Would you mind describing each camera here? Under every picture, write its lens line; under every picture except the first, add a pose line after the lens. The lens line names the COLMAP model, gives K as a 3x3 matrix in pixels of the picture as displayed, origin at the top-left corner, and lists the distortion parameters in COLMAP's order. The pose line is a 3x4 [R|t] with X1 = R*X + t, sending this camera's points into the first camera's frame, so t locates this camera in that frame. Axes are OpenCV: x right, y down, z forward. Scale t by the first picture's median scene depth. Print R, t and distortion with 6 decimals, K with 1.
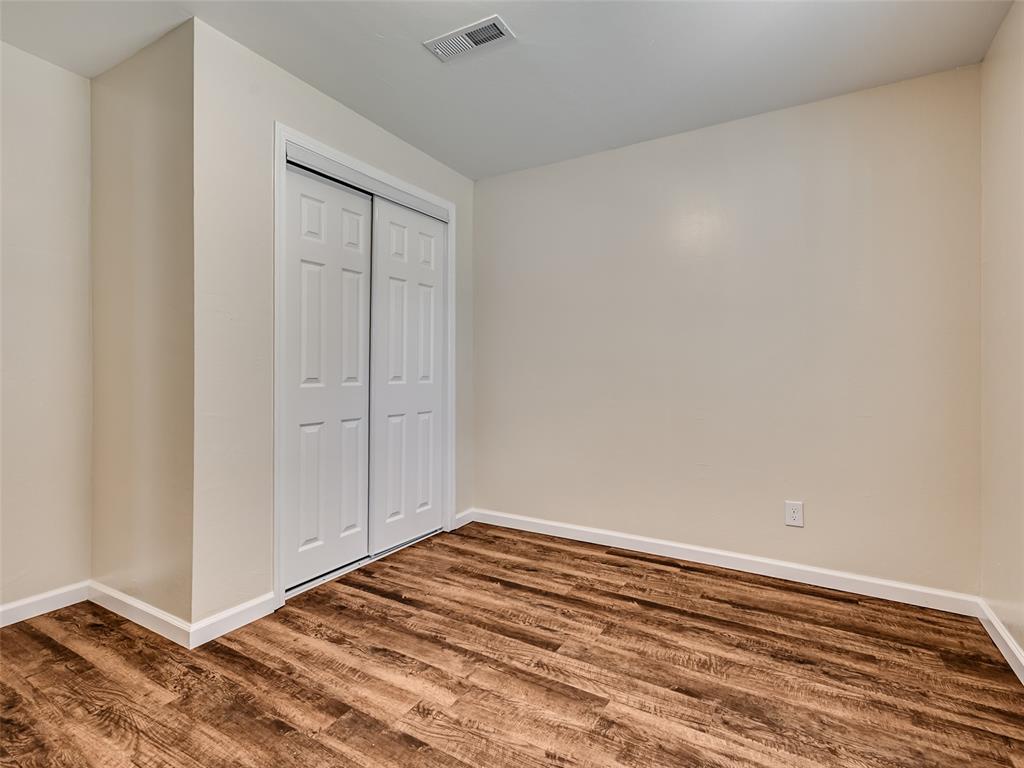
lens RADIAL K [[518.7, 0, 510.6], [0, 518.7, 388.4], [0, 0, 1]] dist [0.005701, 0.000582]
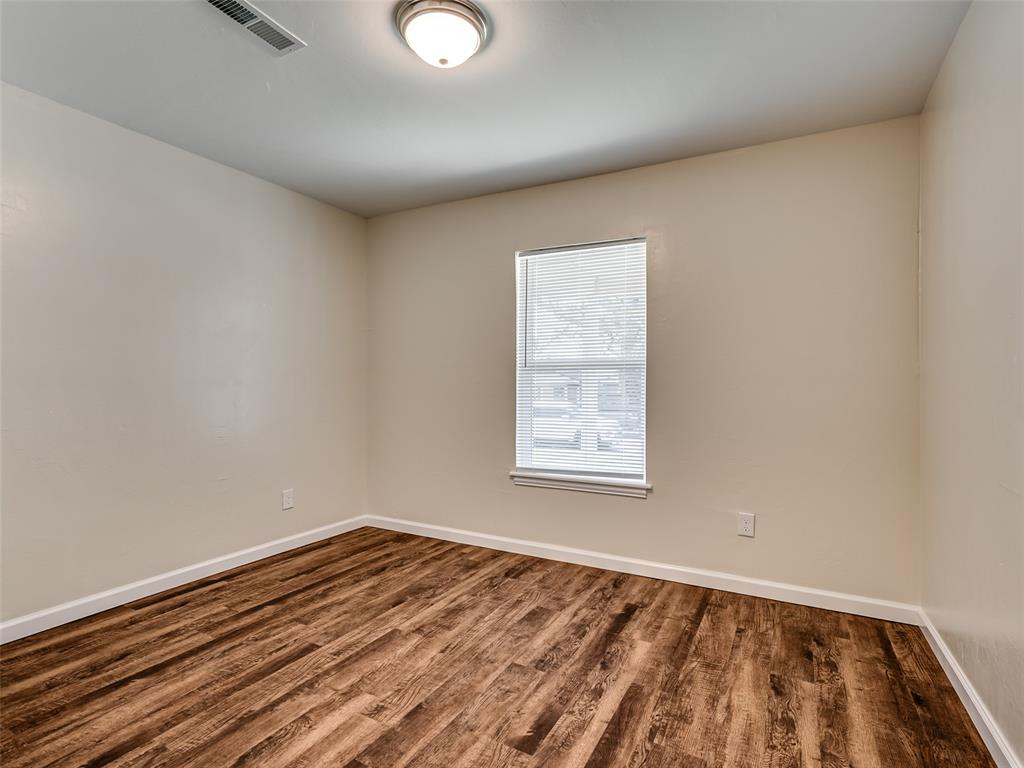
lens RADIAL K [[518.7, 0, 510.6], [0, 518.7, 388.4], [0, 0, 1]] dist [0.005701, 0.000582]
pose [[-0.032645, -0.013031, 0.999382, -0.950858], [0.037818, 0.999183, 0.014264, -0.050455], [-0.998751, 0.038260, -0.032125, 0.543387]]
